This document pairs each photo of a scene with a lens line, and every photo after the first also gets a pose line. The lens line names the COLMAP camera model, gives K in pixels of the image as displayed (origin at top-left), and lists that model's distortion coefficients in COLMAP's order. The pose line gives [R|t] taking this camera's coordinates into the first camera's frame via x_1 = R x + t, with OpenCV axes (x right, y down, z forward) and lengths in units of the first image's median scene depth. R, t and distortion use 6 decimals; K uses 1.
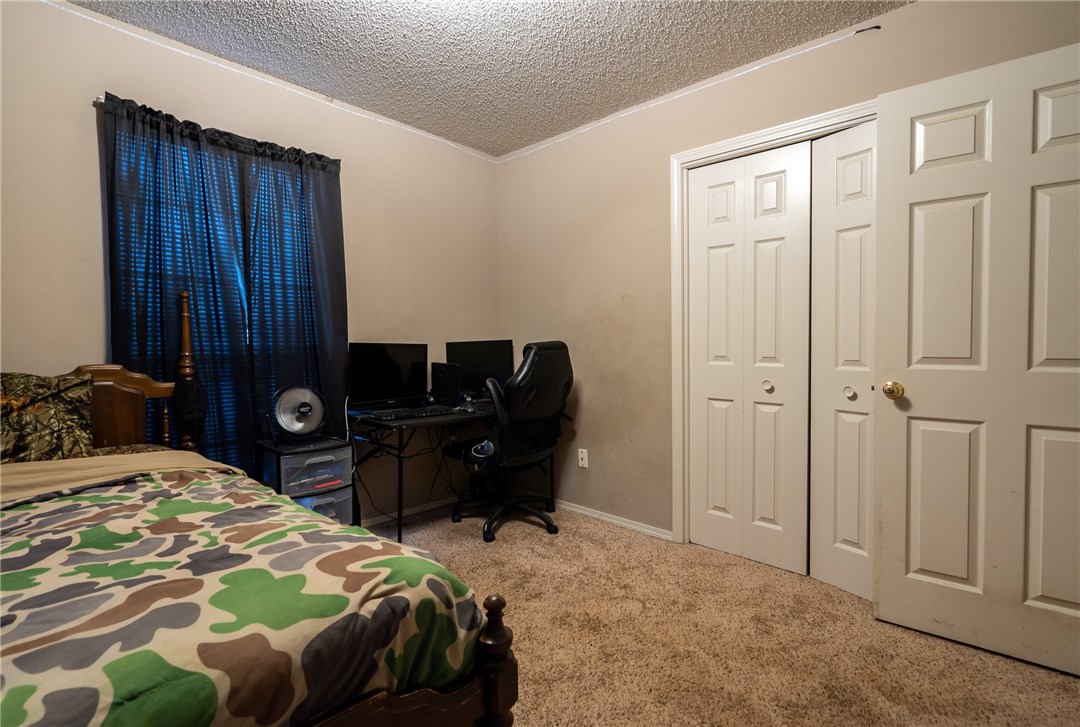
lens RADIAL K [[504.2, 0, 540.0], [0, 504.2, 363.5], [0, 0, 1]] dist [-0.000377, 0.000114]
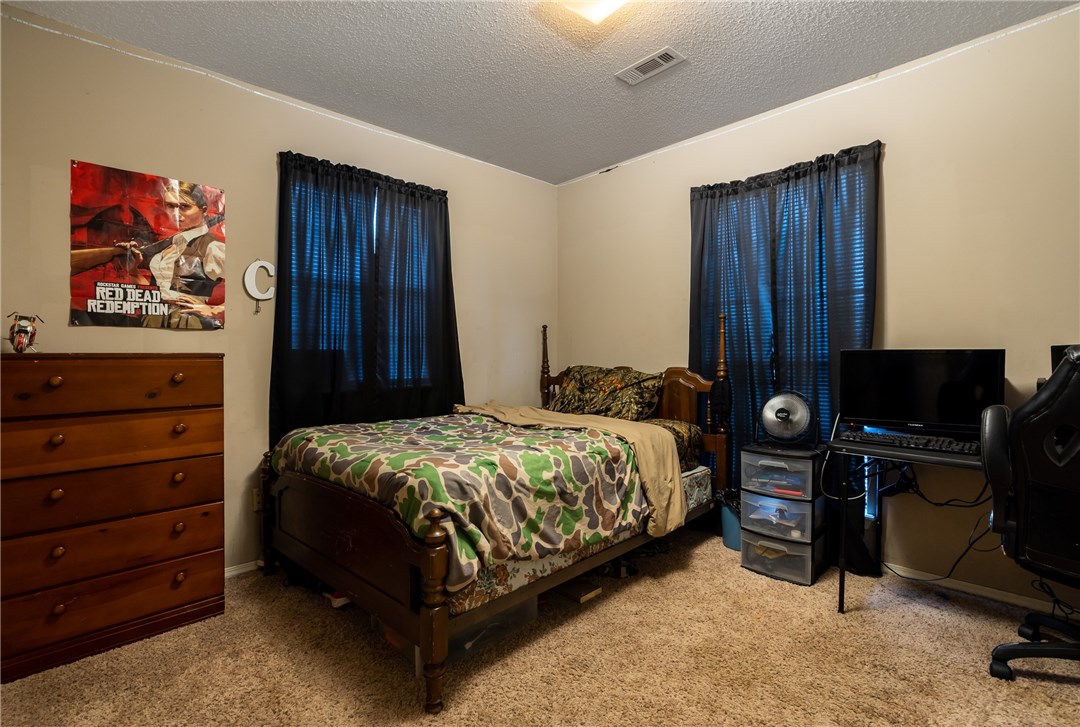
lens RADIAL K [[504.2, 0, 540.0], [0, 504.2, 363.5], [0, 0, 1]] dist [-0.000377, 0.000114]
pose [[-0.036648, 0.014684, -0.999220, 0.594607], [-0.025067, 0.999564, 0.015608, -0.019118], [0.999014, 0.025620, -0.036264, 0.537914]]
